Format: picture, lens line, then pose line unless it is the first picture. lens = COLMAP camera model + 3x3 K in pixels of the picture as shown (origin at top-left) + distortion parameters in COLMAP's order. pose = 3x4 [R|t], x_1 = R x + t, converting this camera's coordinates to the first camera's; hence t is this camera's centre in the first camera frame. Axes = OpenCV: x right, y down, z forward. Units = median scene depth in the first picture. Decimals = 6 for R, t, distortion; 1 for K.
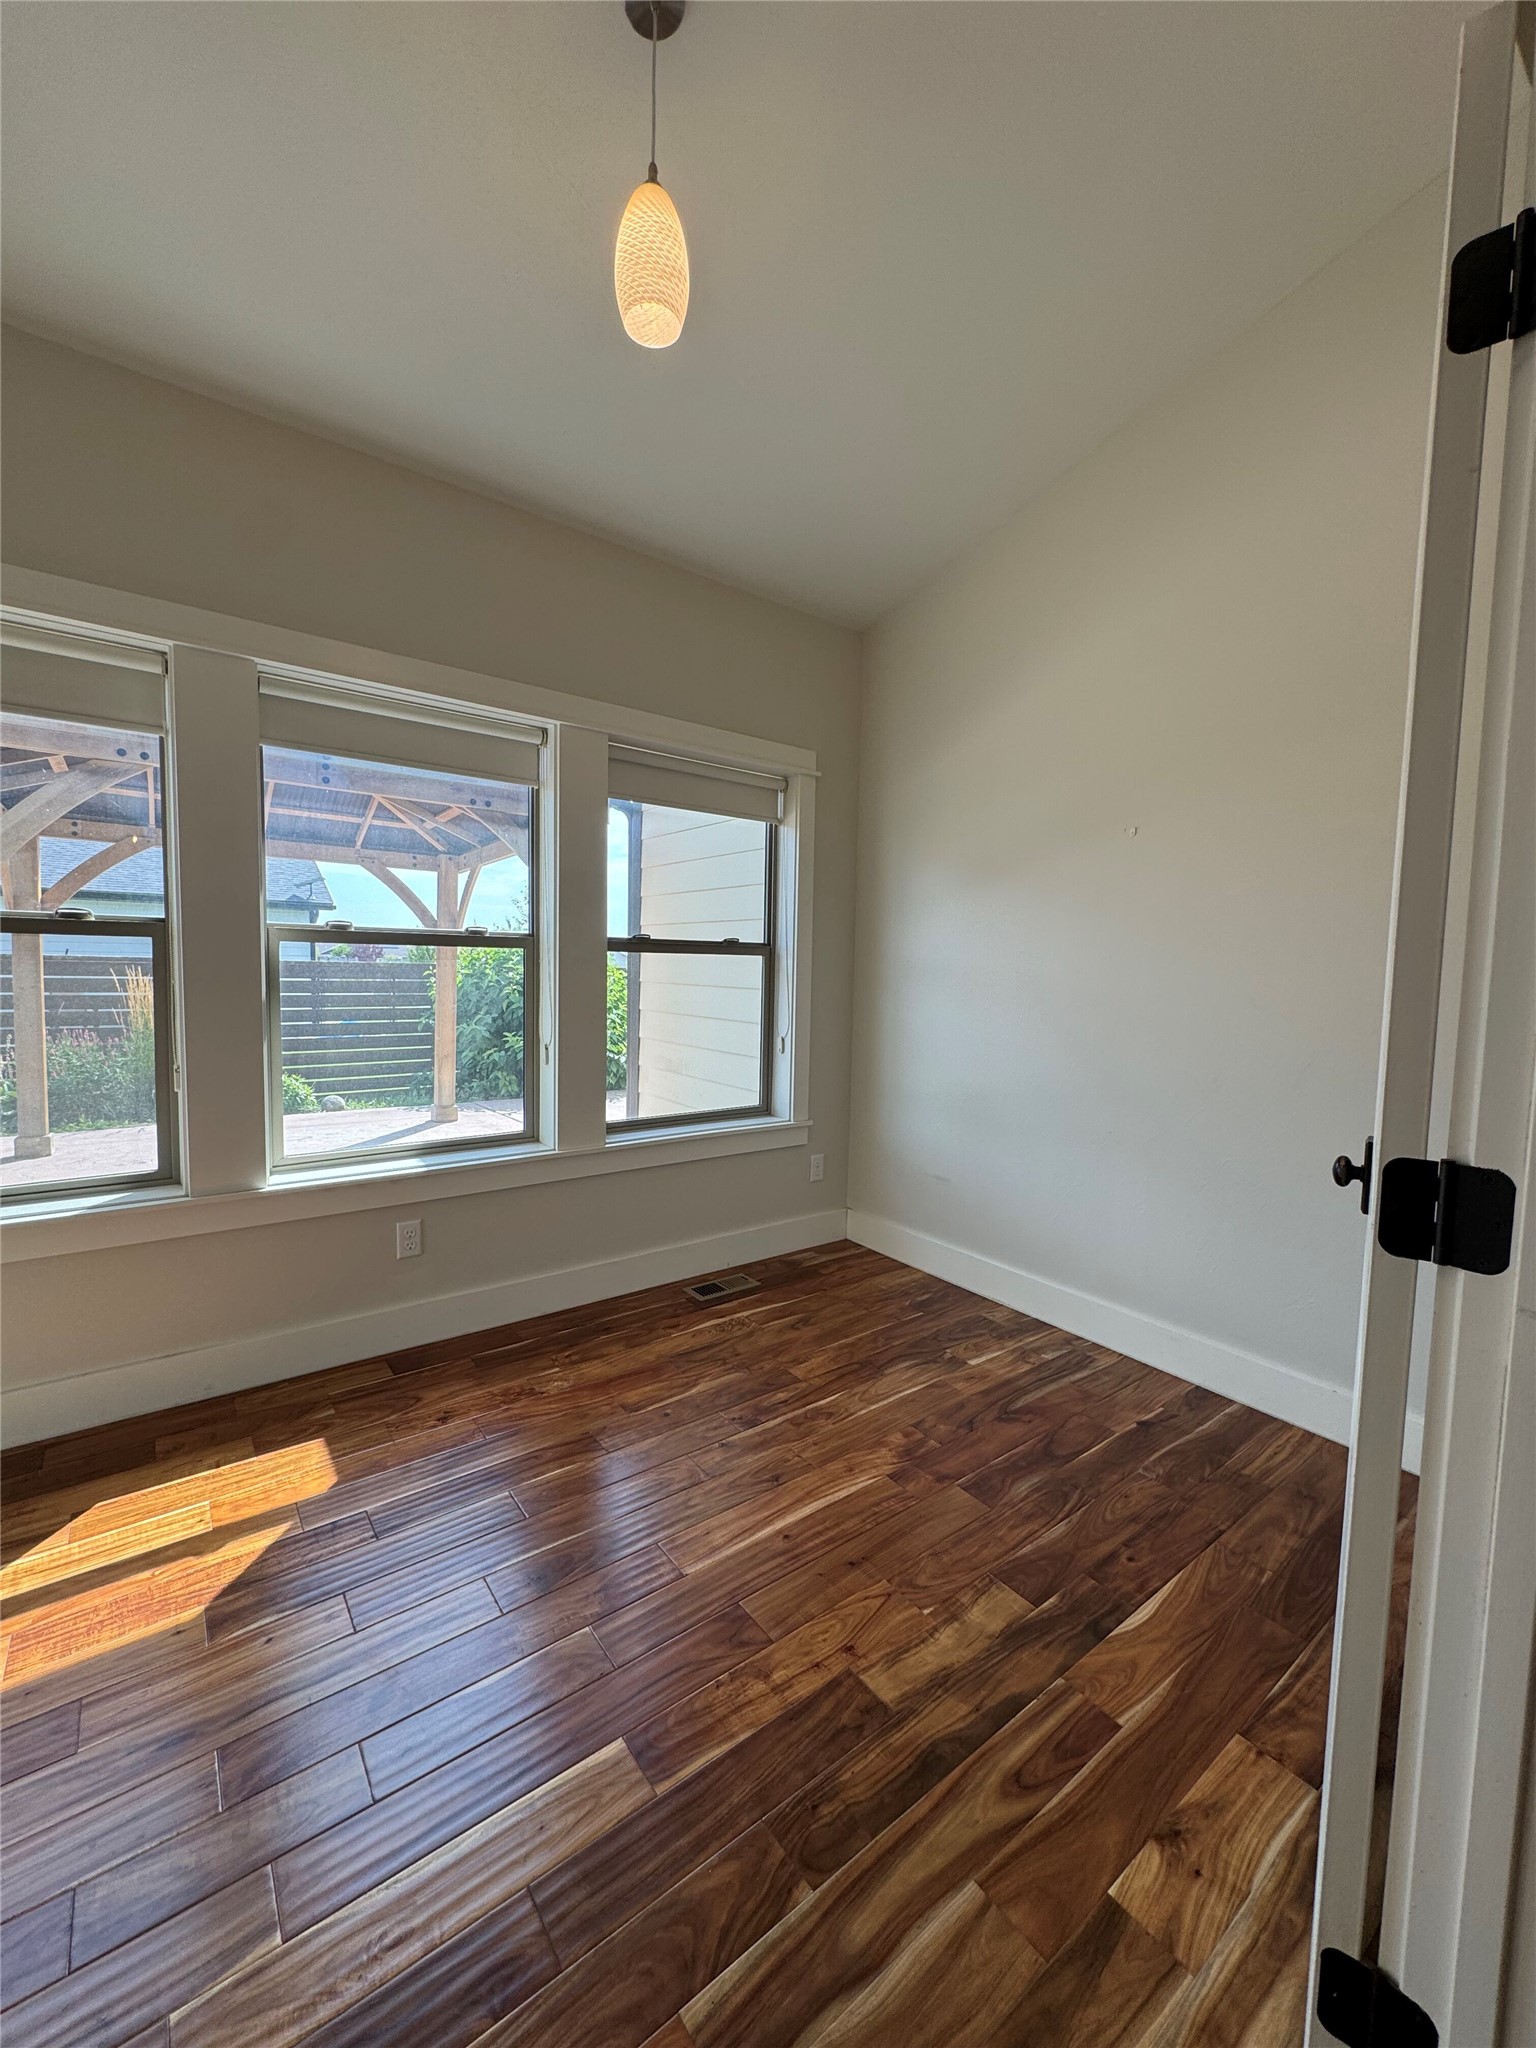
lens RADIAL K [[818.7, 0, 763.2], [0, 818.7, 1026.4], [0, 0, 1]] dist [-0.004747, 0.000841]
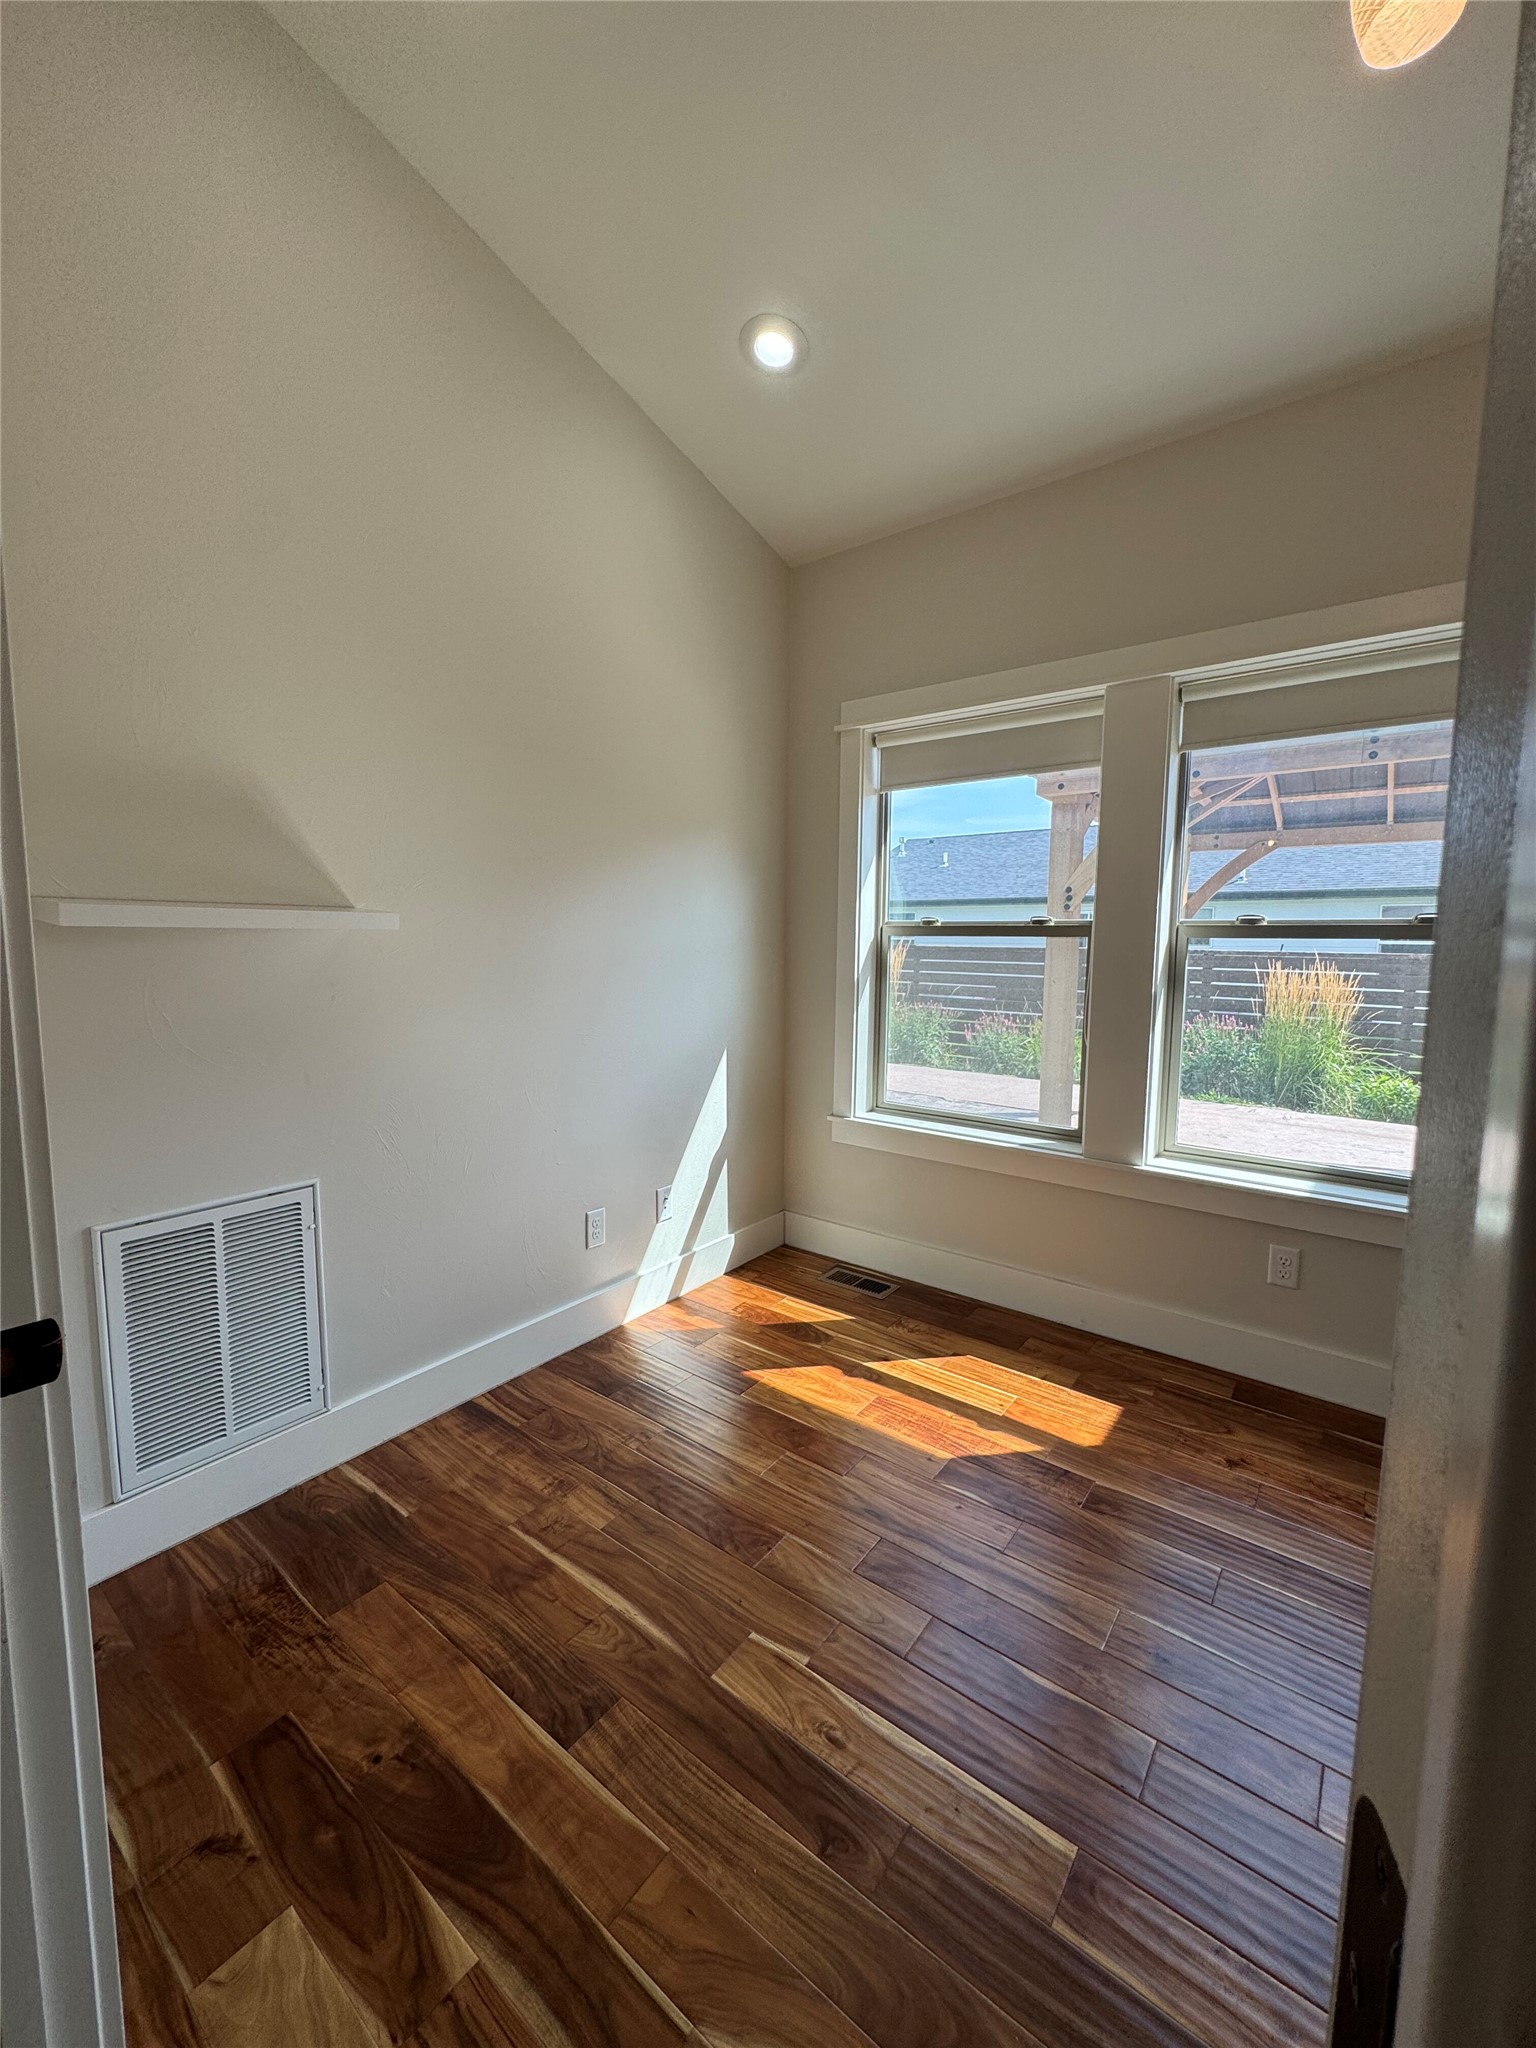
lens RADIAL K [[818.7, 0, 774.5], [0, 818.7, 1021.3], [0, 0, 1]] dist [-0.004747, 0.000841]
pose [[0.263598, 0.077593, -0.961507, 0.336309], [-0.076055, 0.995328, 0.059471, -0.023974], [0.961630, 0.057451, 0.268268, 0.265640]]
